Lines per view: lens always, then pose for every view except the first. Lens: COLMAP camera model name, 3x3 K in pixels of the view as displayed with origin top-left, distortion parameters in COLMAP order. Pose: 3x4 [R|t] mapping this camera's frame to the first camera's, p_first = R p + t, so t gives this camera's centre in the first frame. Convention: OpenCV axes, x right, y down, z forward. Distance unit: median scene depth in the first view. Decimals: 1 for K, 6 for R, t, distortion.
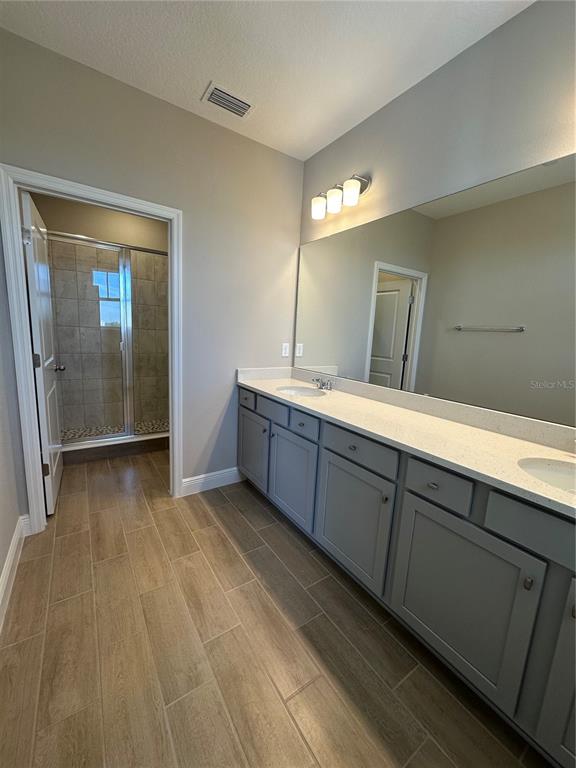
lens RADIAL K [[306.1, 0, 288.0], [0, 306.1, 384.0], [0, 0, 1]] dist [-0.002905, 0.000194]
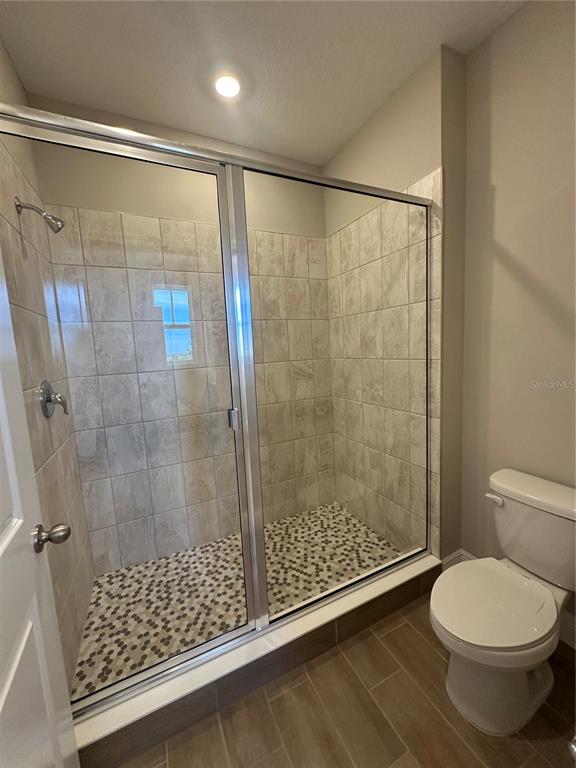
lens RADIAL K [[306.1, 0, 288.0], [0, 306.1, 384.0], [0, 0, 1]] dist [-0.002905, 0.000194]
pose [[0.983356, -0.082842, -0.161703, -0.707873], [0.074848, 0.995681, -0.054929, -0.246831], [0.165555, 0.041912, 0.985310, 1.078522]]
